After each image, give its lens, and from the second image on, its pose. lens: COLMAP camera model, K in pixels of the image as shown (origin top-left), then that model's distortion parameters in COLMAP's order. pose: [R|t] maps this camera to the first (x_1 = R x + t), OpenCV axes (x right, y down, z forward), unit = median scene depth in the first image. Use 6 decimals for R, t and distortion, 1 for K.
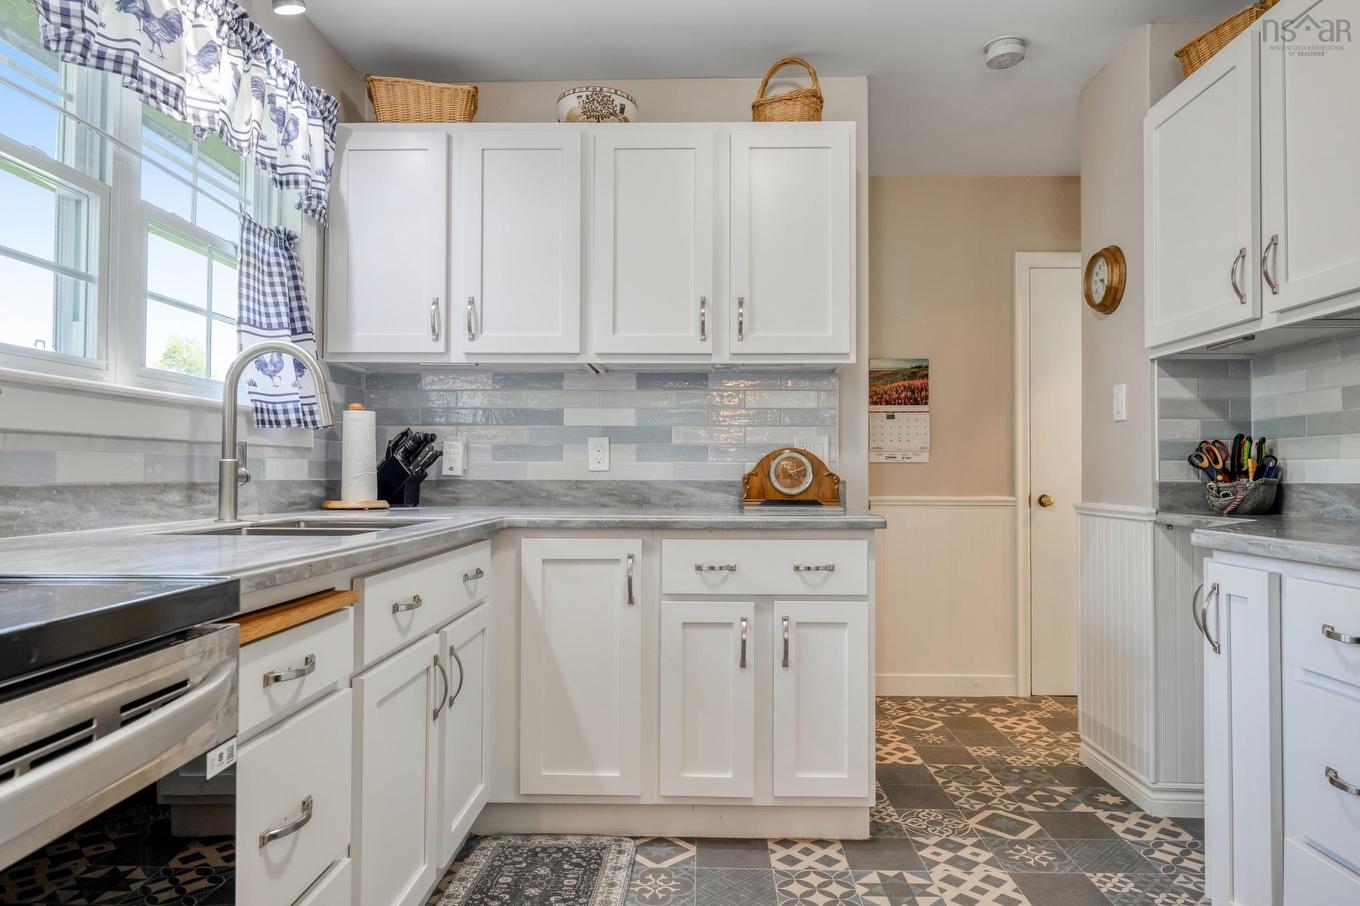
lens RADIAL K [[854.5, 0, 680.0], [0, 854.5, 453.0], [0, 0, 1]] dist [0.001146, -0.001759]
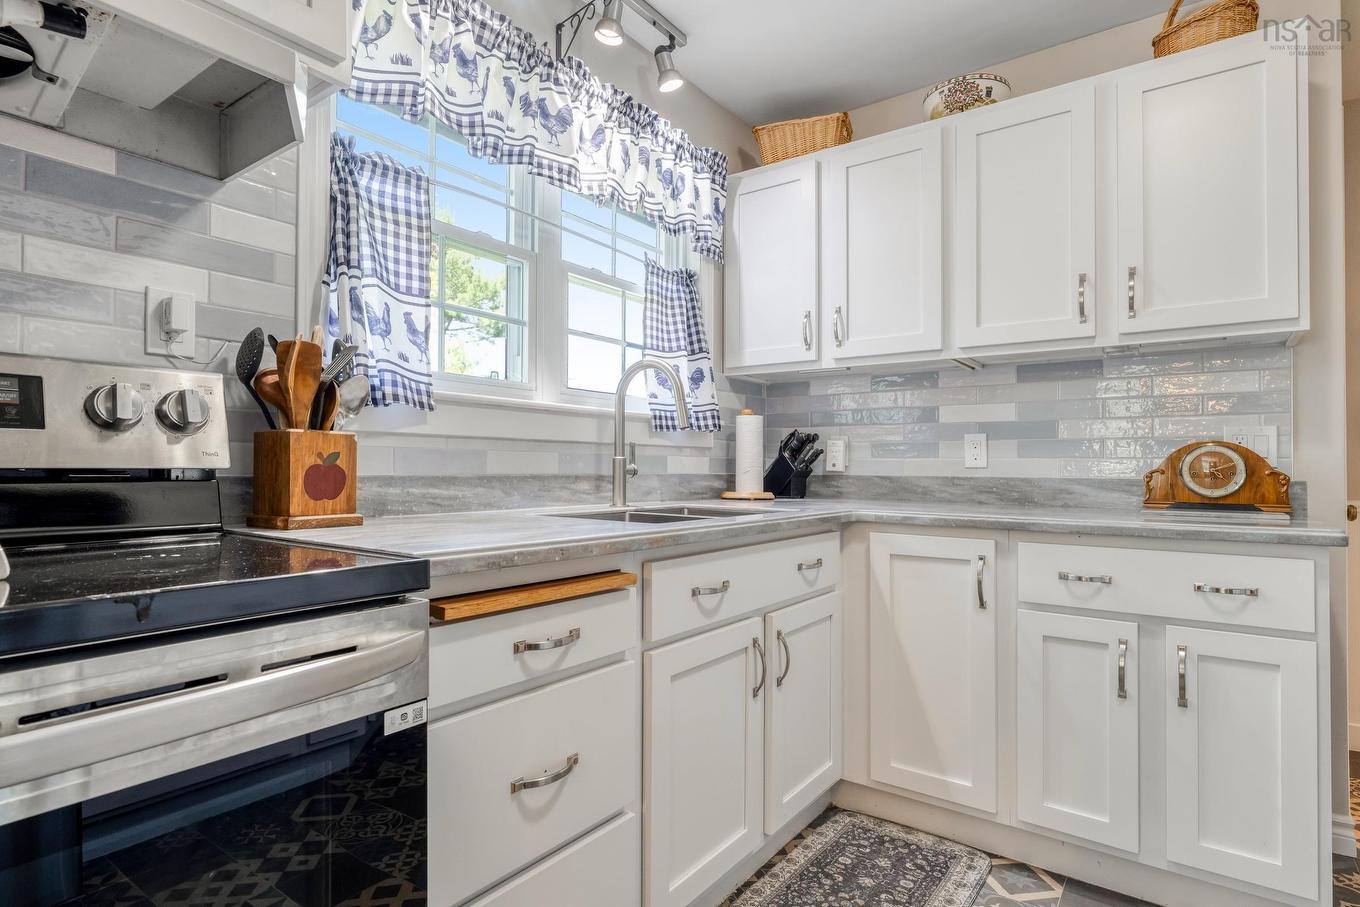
lens RADIAL K [[708.9, 0, 680.3], [0, 708.9, 456.0], [0, 0, 1]] dist [0.001348, -0.000336]
pose [[0.822869, -0.005325, -0.568206, 0.114607], [0.007720, 0.999969, 0.001808, 0.004228], [0.568179, -0.005874, 0.822884, 0.166258]]
